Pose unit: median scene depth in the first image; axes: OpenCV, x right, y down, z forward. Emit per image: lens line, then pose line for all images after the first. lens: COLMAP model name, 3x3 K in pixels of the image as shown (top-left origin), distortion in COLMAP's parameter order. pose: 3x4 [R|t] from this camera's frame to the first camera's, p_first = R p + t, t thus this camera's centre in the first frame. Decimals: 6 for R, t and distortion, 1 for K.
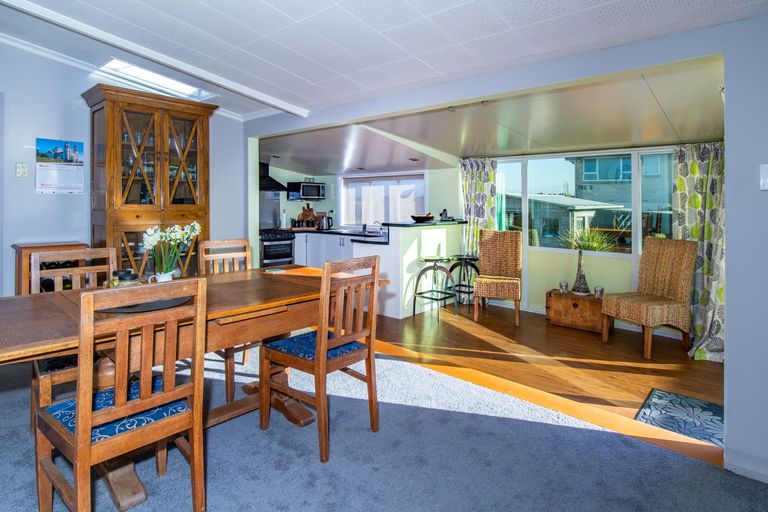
lens RADIAL K [[406.0, 0, 372.0], [0, 406.0, 188.7], [0, 0, 1]] dist [-0.003127, -0.001083]
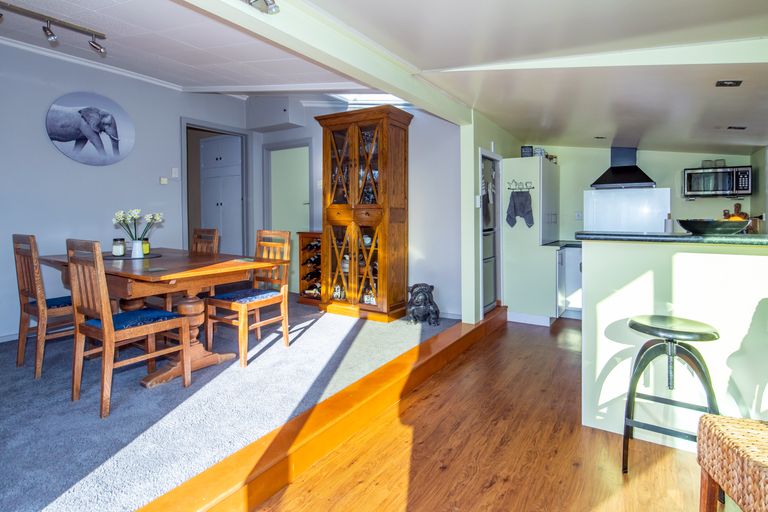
lens RADIAL K [[400.3, 0, 381.5], [0, 400.3, 212.6], [0, 0, 1]] dist [-0.001007, -0.000336]
pose [[0.196758, -0.010009, -0.980401, 0.443438], [0.033981, 0.999417, -0.003384, 0.049823], [0.979863, -0.032650, 0.196984, 0.596366]]
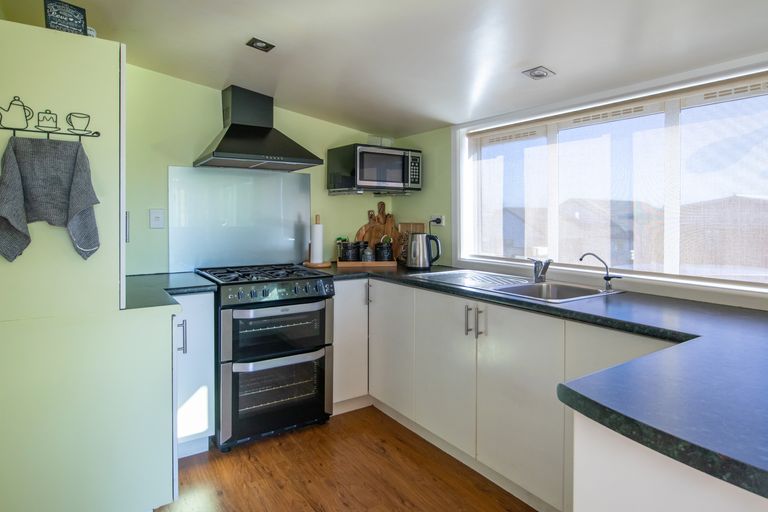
lens RADIAL K [[440.3, 0, 403.9], [0, 440.3, 225.9], [0, 0, 1]] dist [0.000667, 0.000434]
pose [[0.984806, 0.005700, -0.173567, -0.081939], [0.004259, 0.998368, 0.056950, 0.051596], [0.173608, -0.056824, 0.983174, 0.824964]]
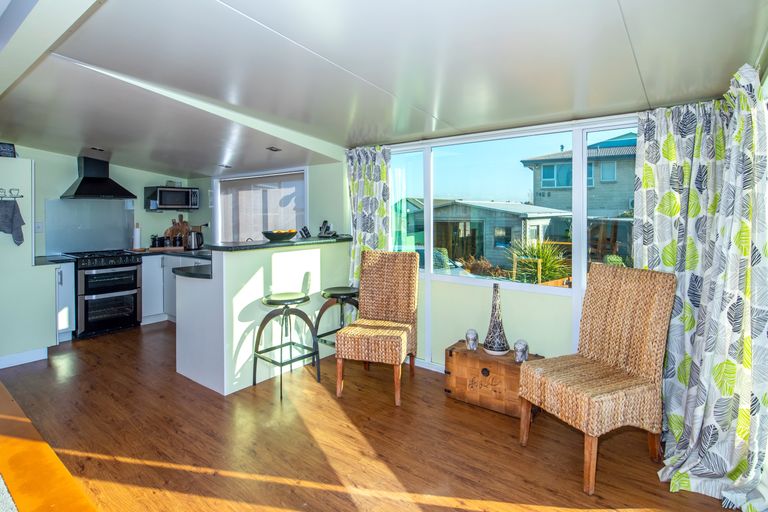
lens RADIAL K [[400.3, 0, 381.5], [0, 400.3, 212.6], [0, 0, 1]] dist [-0.001007, -0.000336]
pose [[0.996197, -0.012201, 0.086268, 0.232108], [0.009247, 0.999360, 0.034560, 0.013861], [-0.086635, -0.033631, 0.995672, 0.323263]]
